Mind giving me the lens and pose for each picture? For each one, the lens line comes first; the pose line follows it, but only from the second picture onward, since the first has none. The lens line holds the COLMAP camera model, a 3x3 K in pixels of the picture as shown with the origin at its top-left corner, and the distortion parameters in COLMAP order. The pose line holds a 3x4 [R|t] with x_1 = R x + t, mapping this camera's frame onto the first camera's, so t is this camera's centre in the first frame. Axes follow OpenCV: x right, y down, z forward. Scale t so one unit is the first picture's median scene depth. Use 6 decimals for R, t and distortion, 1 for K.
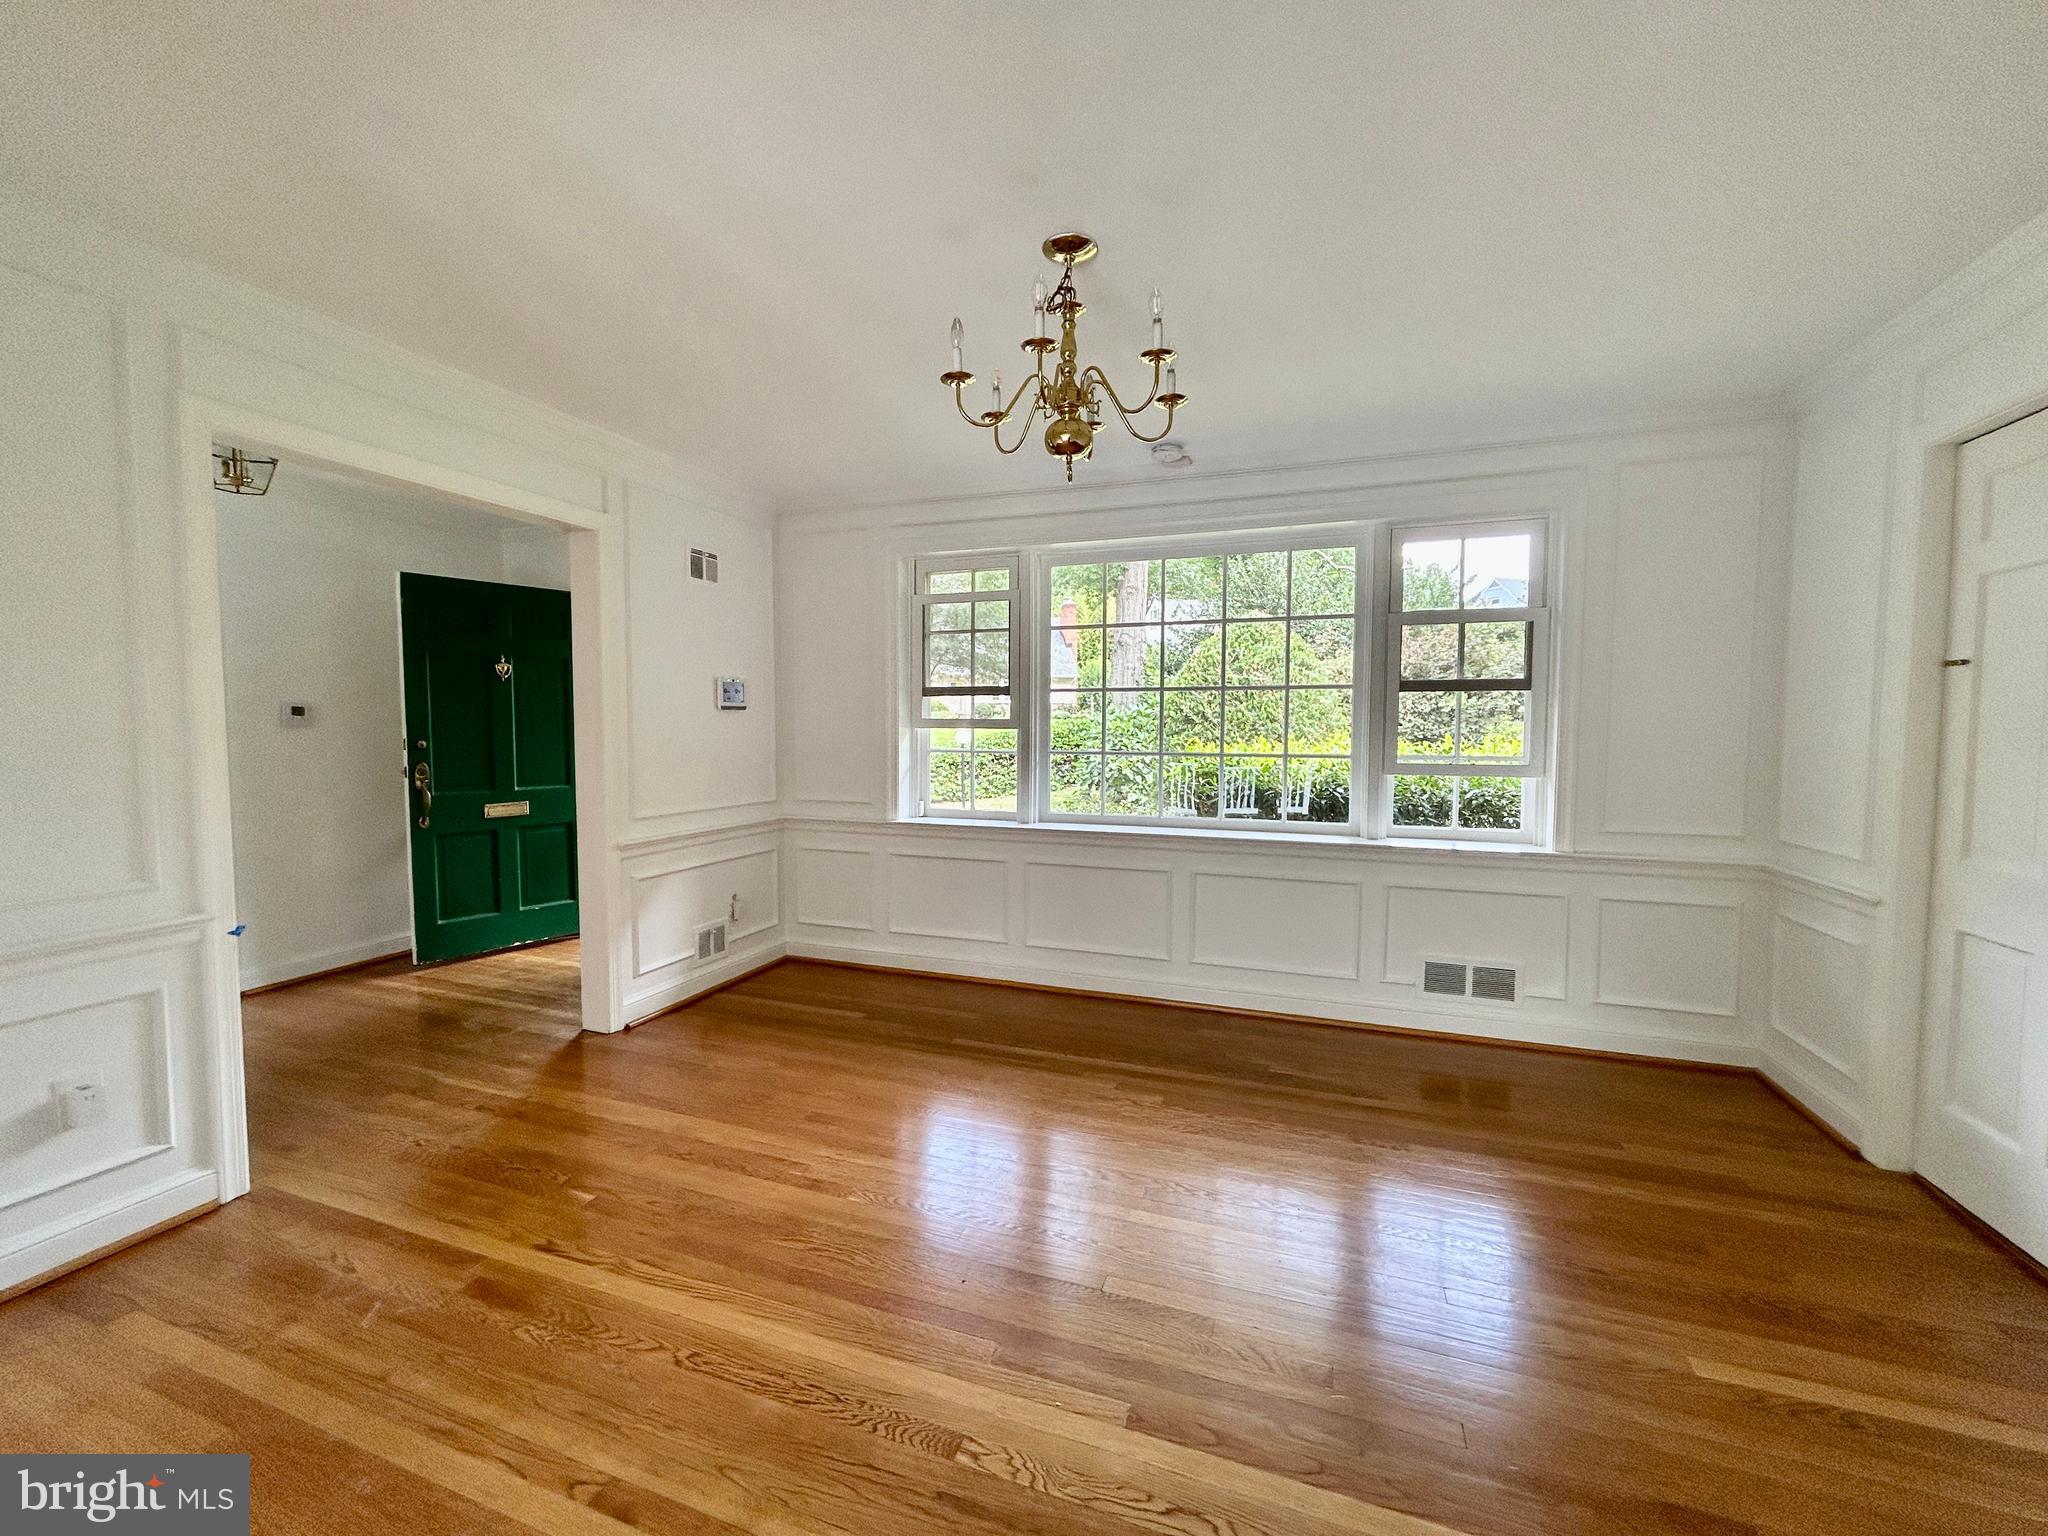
lens RADIAL K [[833.2, 0, 1024.0], [0, 833.2, 768.0], [0, 0, 1]] dist [-0.005445, -0.000035]
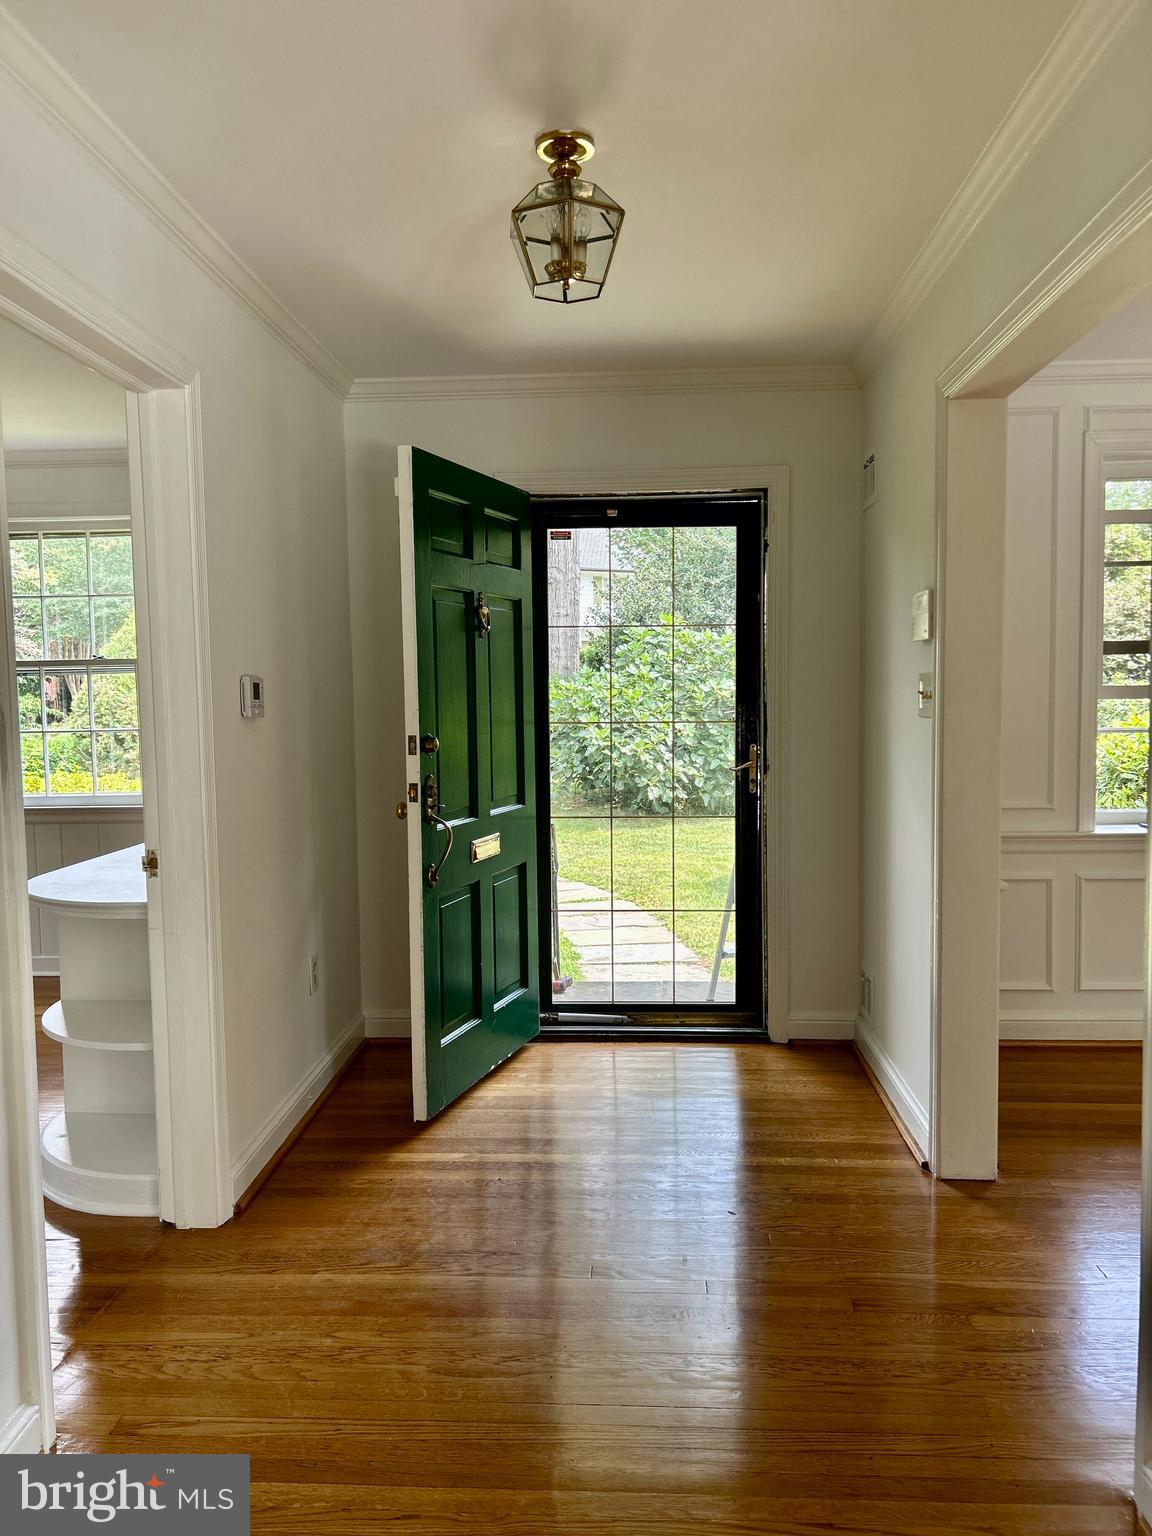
lens RADIAL K [[1165.2, 0, 570.9], [0, 1165.2, 785.9], [0, 0, 1]] dist [0.006160, 0.001989]
pose [[0.957459, -0.038218, 0.286029, -0.854170], [0.030161, 0.999016, 0.032523, -0.023331], [-0.286990, -0.022513, 0.957669, 0.181734]]
